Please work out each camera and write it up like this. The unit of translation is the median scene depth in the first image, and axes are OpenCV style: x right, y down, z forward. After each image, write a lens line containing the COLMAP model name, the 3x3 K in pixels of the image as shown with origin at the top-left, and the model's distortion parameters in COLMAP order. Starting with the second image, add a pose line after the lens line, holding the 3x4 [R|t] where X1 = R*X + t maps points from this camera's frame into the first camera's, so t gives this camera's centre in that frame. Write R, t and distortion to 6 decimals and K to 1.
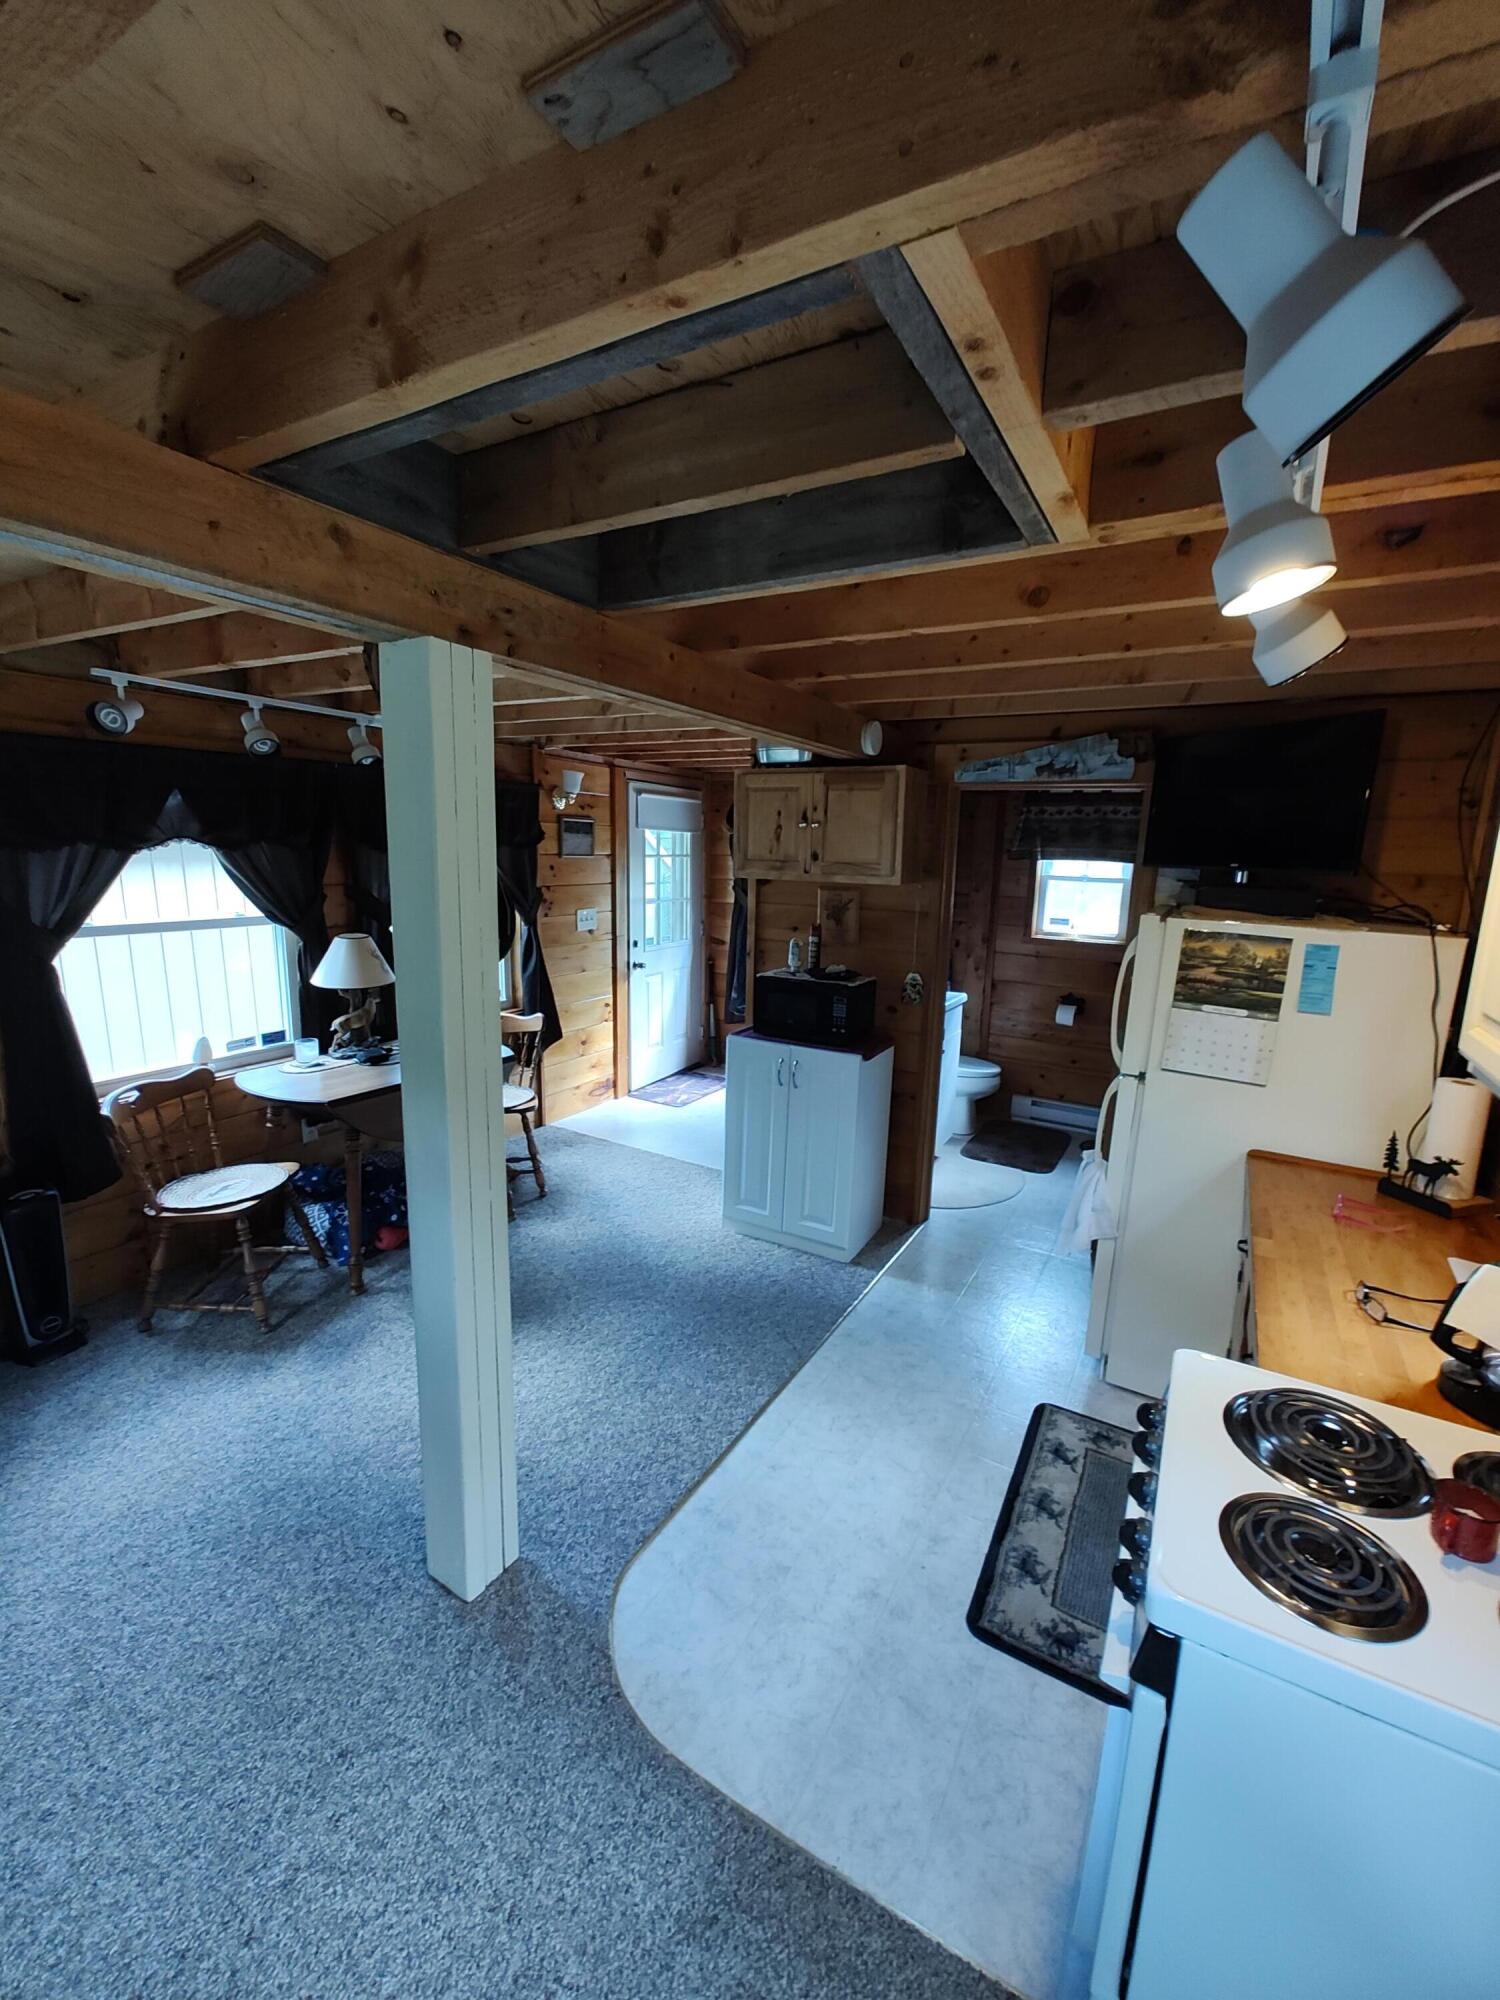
lens RADIAL K [[823.8, 0, 749.4], [0, 823.8, 1001.9], [0, 0, 1]] dist [-0.016608, 0.011375]
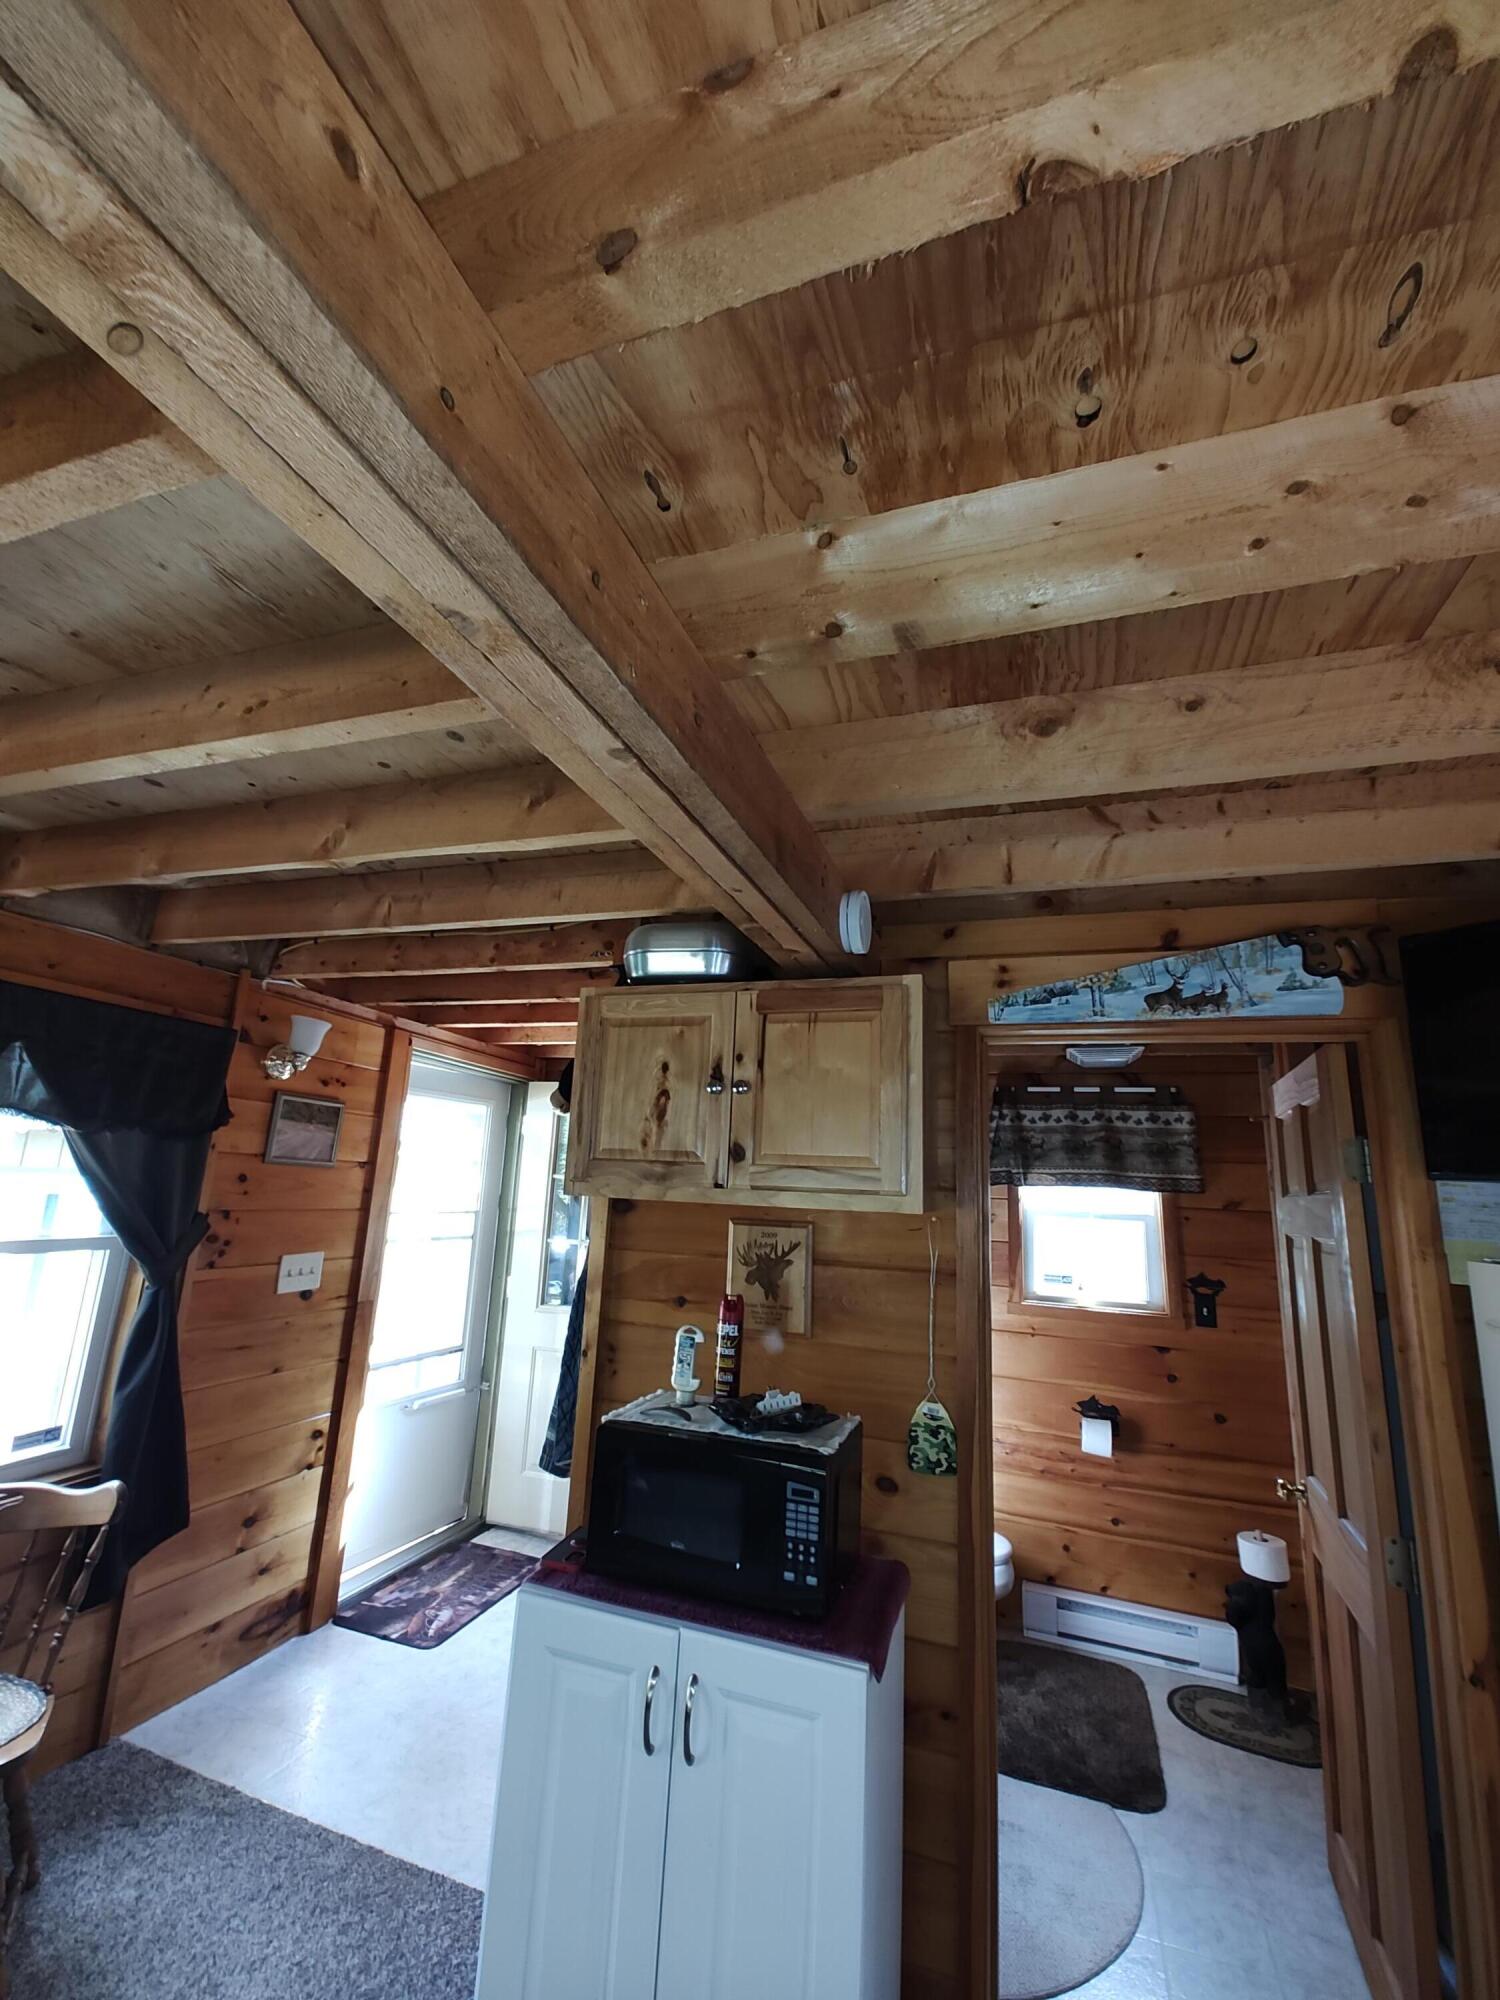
lens RADIAL K [[823.8, 0, 749.4], [0, 823.8, 1001.9], [0, 0, 1]] dist [-0.016608, 0.011375]
pose [[0.982222, 0.063011, 0.176835, -0.003830], [0.012188, 0.918594, -0.395014, -0.047528], [-0.187329, 0.390147, 0.901495, 0.380829]]
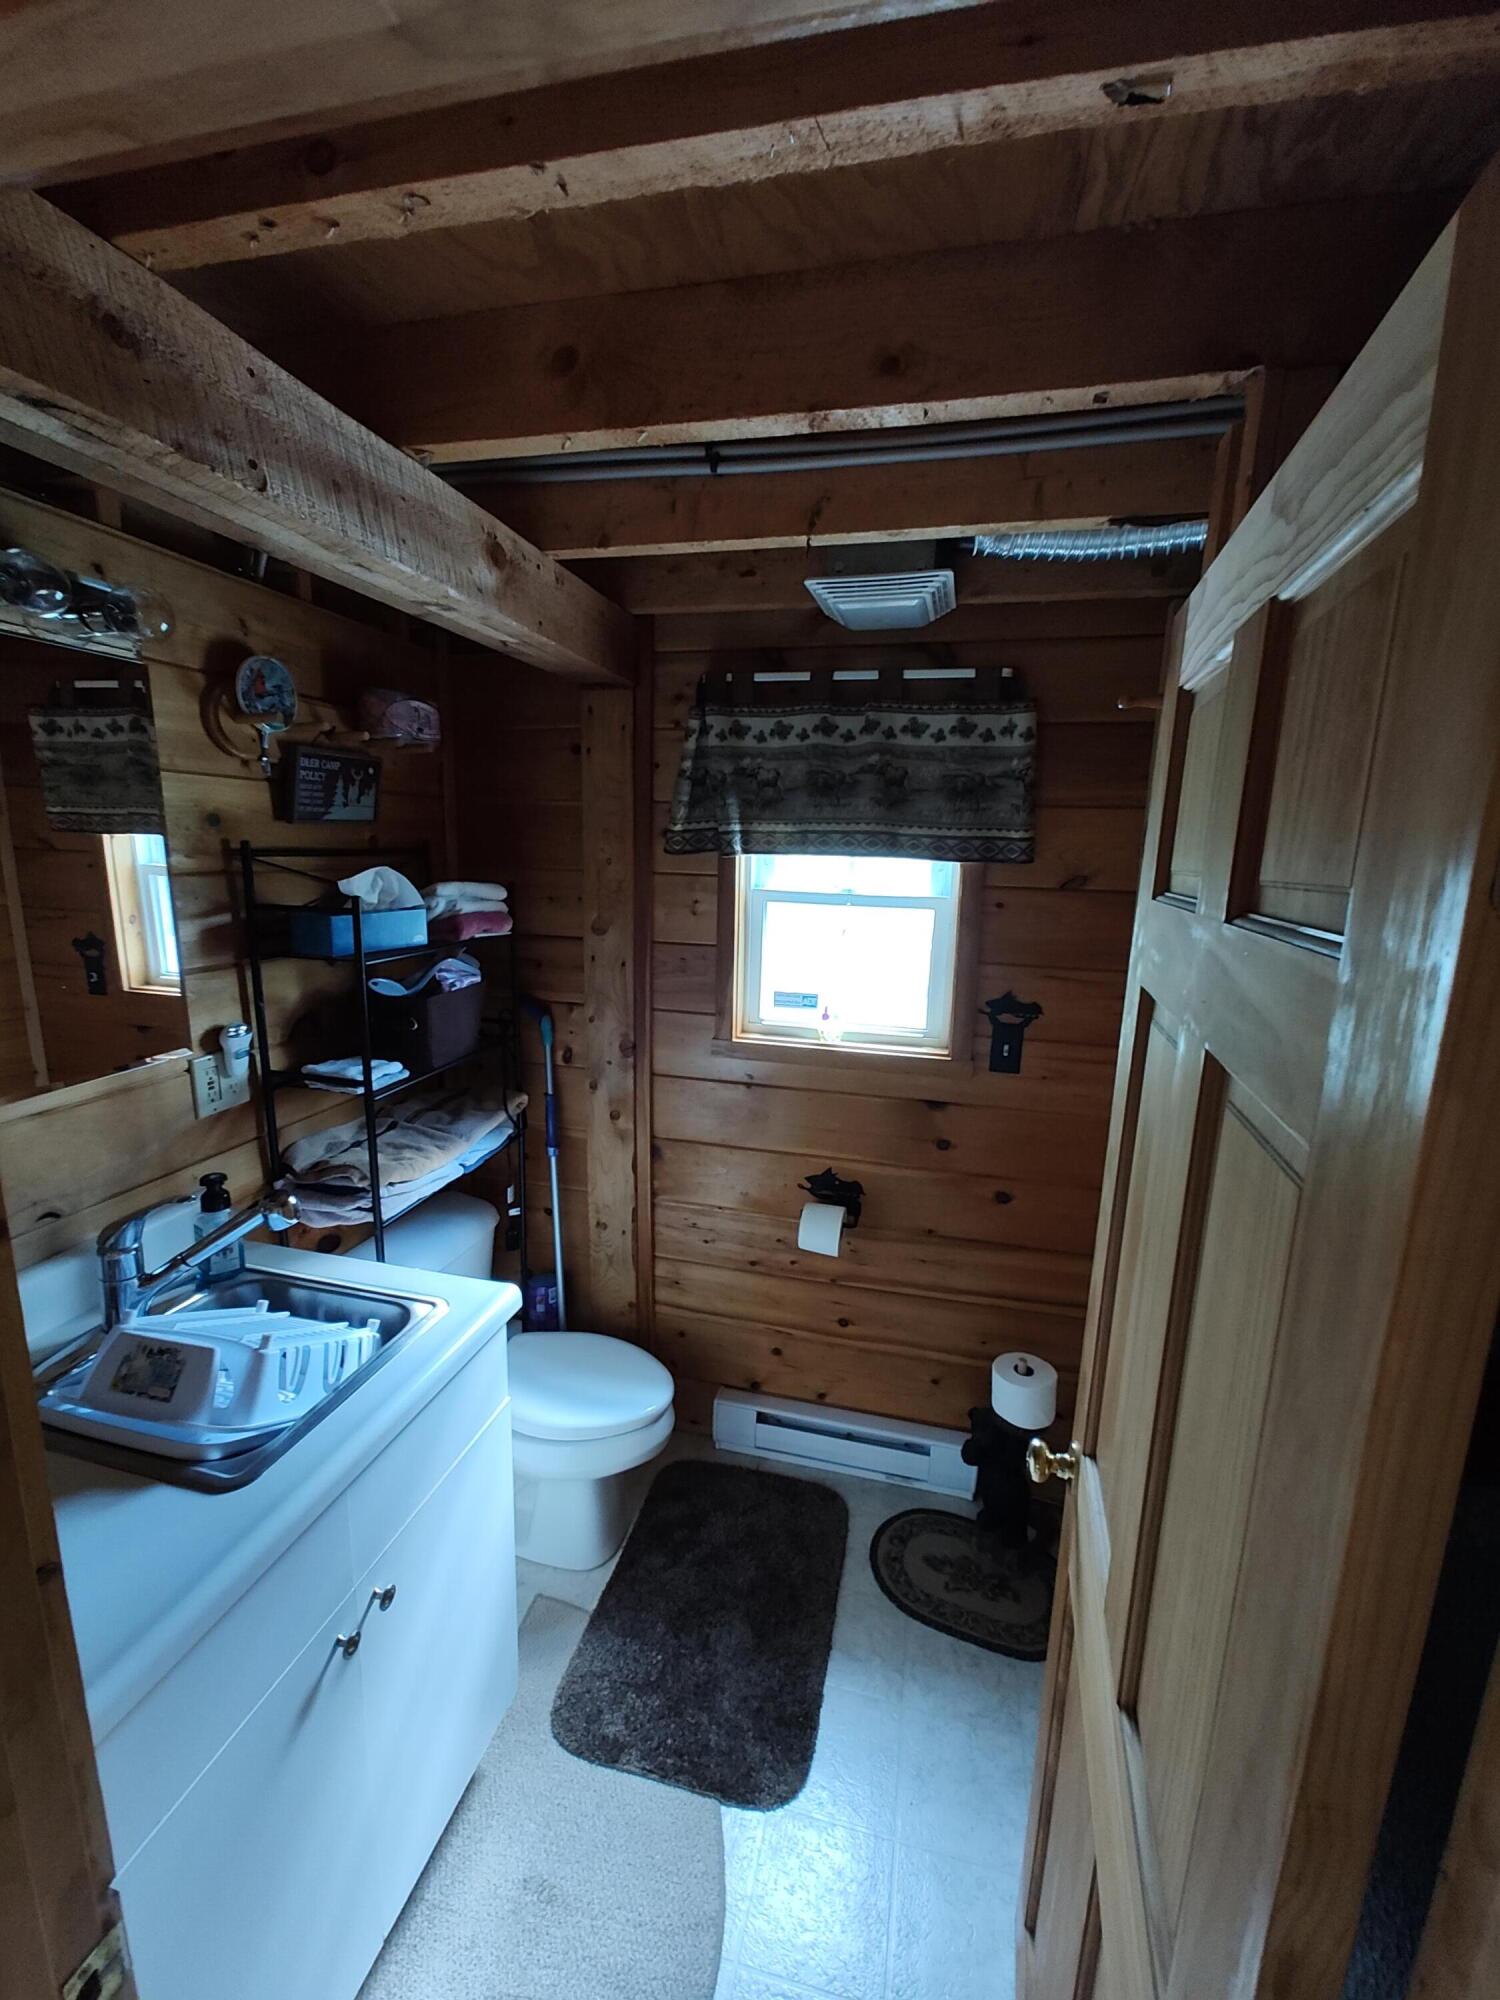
lens RADIAL K [[823.8, 0, 749.4], [0, 823.8, 1001.9], [0, 0, 1]] dist [-0.016608, 0.011375]
pose [[0.958351, -0.056014, 0.280047, 0.254097], [0.052809, 0.998424, 0.018984, -0.114055], [-0.280669, -0.003404, 0.959799, 0.646695]]
